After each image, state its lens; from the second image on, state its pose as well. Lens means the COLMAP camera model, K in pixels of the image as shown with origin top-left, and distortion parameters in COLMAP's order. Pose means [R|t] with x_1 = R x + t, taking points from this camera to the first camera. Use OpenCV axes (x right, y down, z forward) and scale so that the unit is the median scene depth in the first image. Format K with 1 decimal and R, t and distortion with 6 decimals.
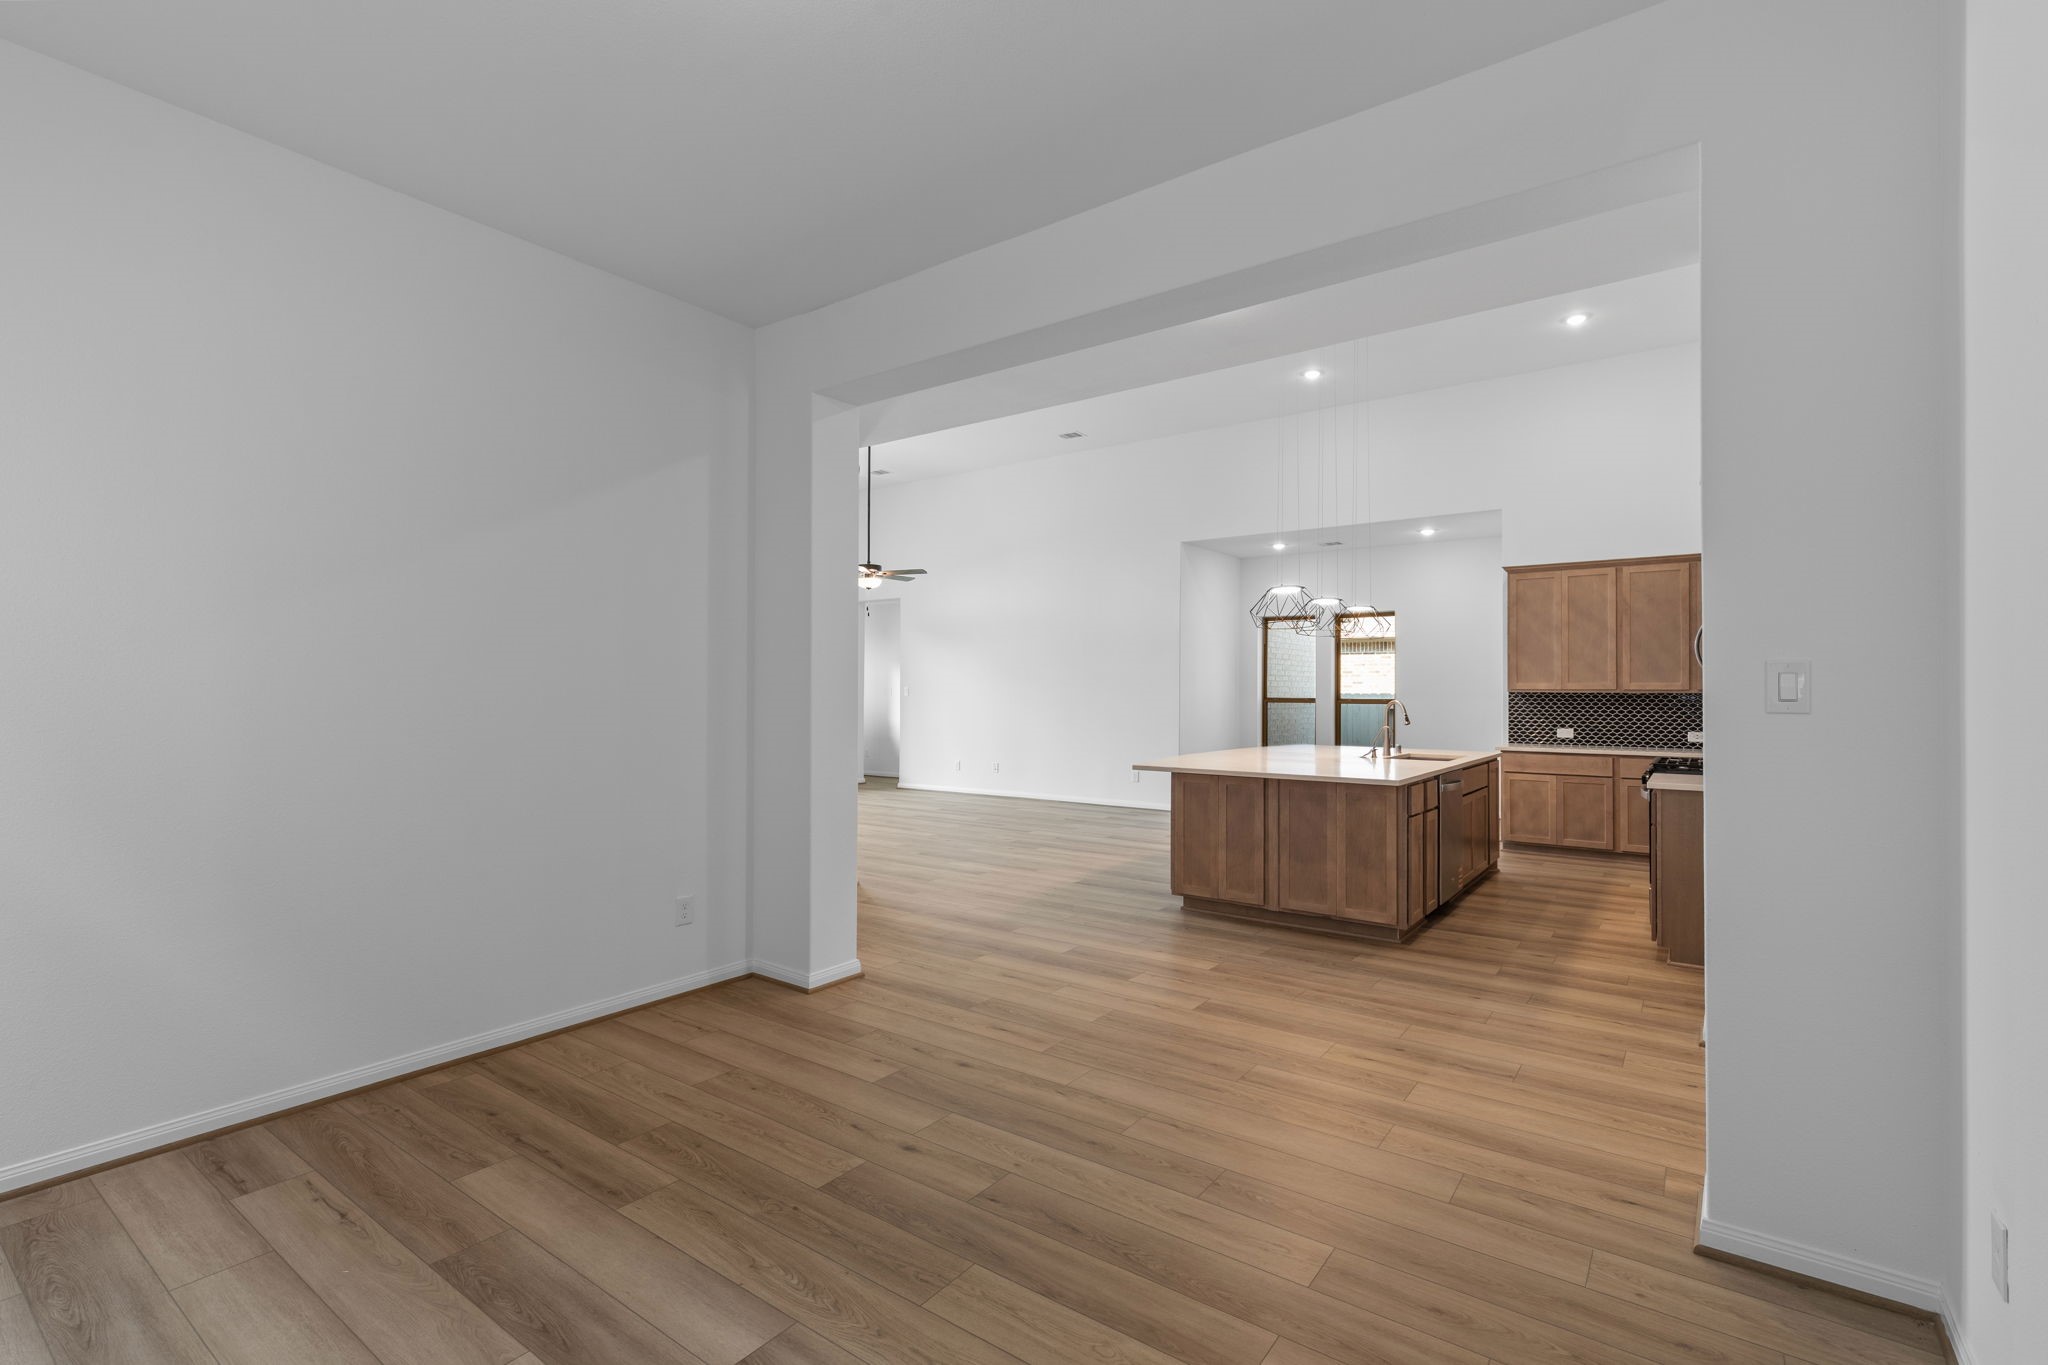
lens RADIAL K [[939.9, 0, 1015.2], [0, 939.9, 687.0], [0, 0, 1]] dist [0.004502, 0.000786]
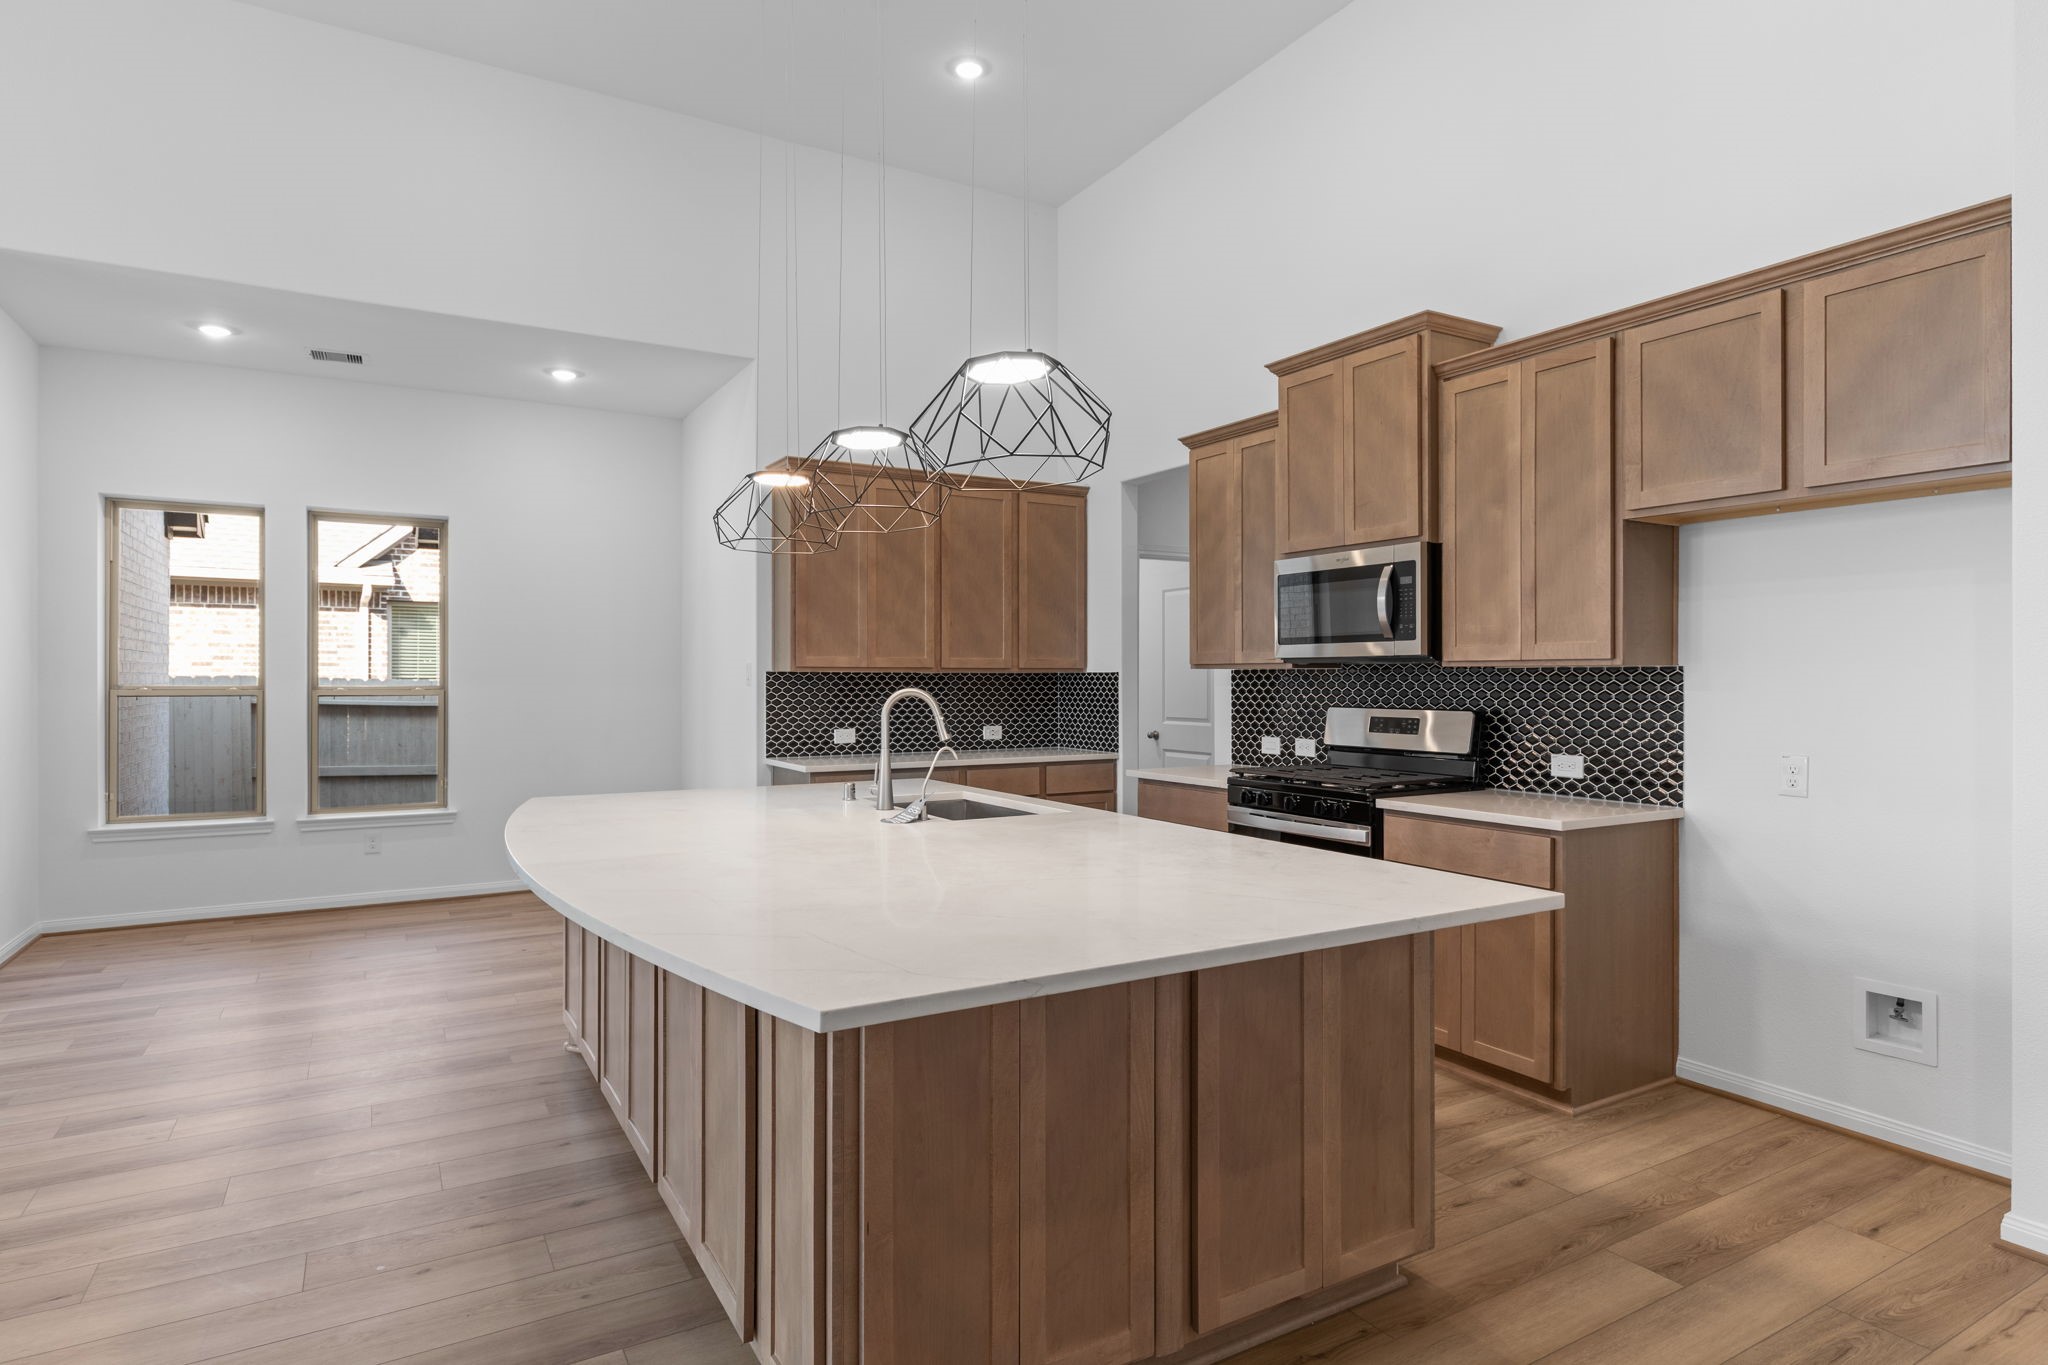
lens RADIAL K [[1114.3, 0, 1035.2], [0, 1114.3, 673.9], [0, 0, 1]] dist [0.004677, 0.001438]
pose [[0.379878, -0.002115, 0.925034, -0.065697], [-0.003403, 0.999987, 0.003684, 0.003920], [-0.925030, -0.004548, 0.379866, 0.628291]]
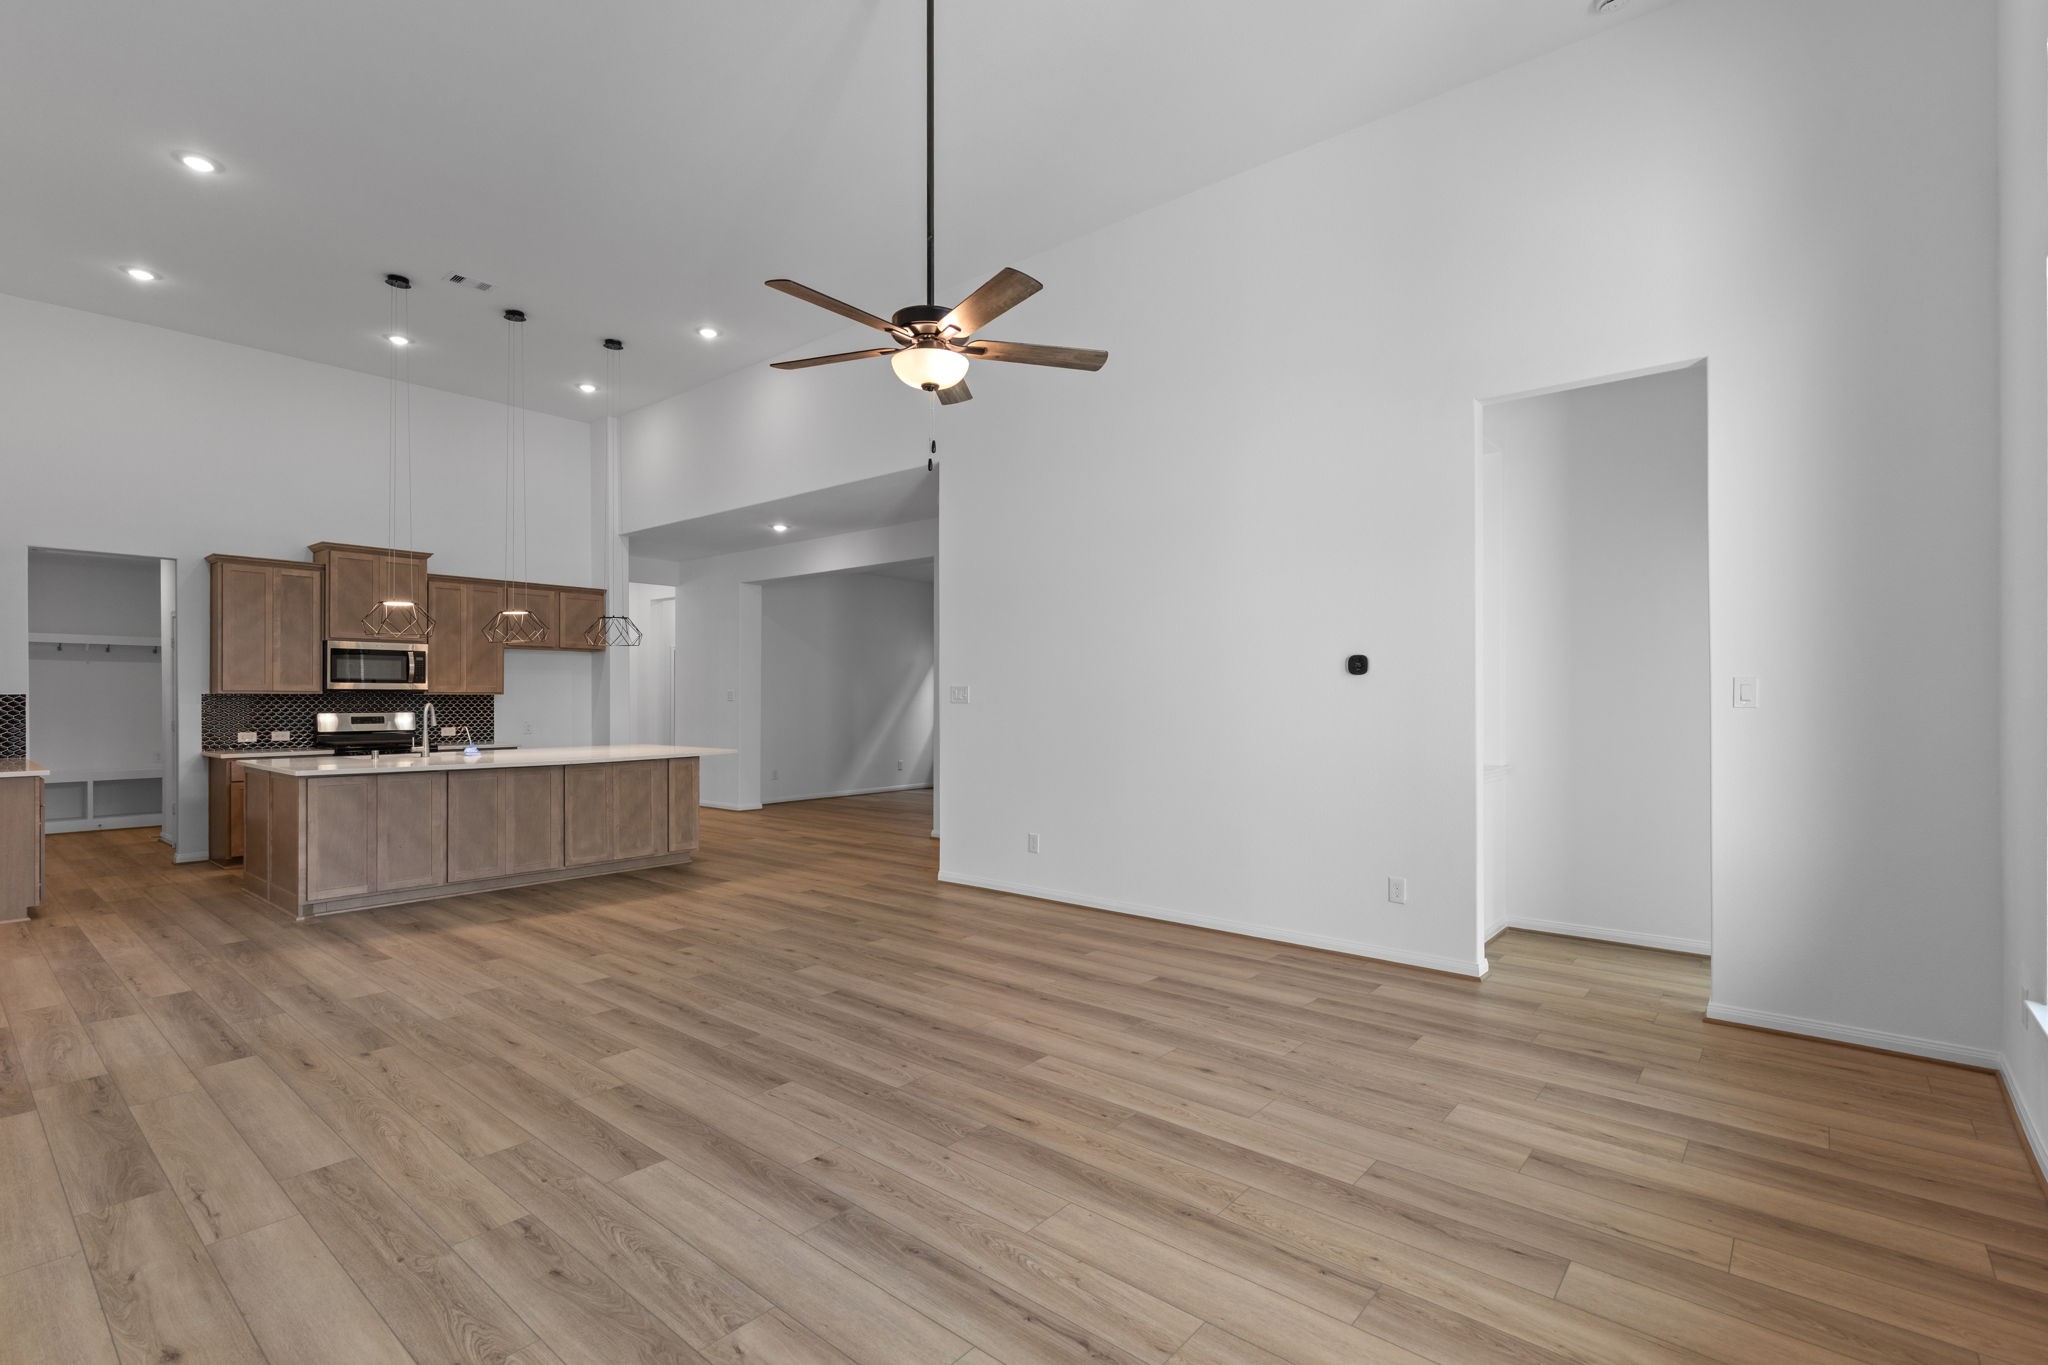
lens RADIAL K [[939.9, 0, 1016.3], [0, 939.9, 690.9], [0, 0, 1]] dist [0.004502, 0.000786]
pose [[-0.997341, -0.002897, 0.072820, -0.281387], [-0.003907, 0.999898, -0.013730, 0.010388], [-0.072773, -0.013978, -0.997251, 1.710233]]
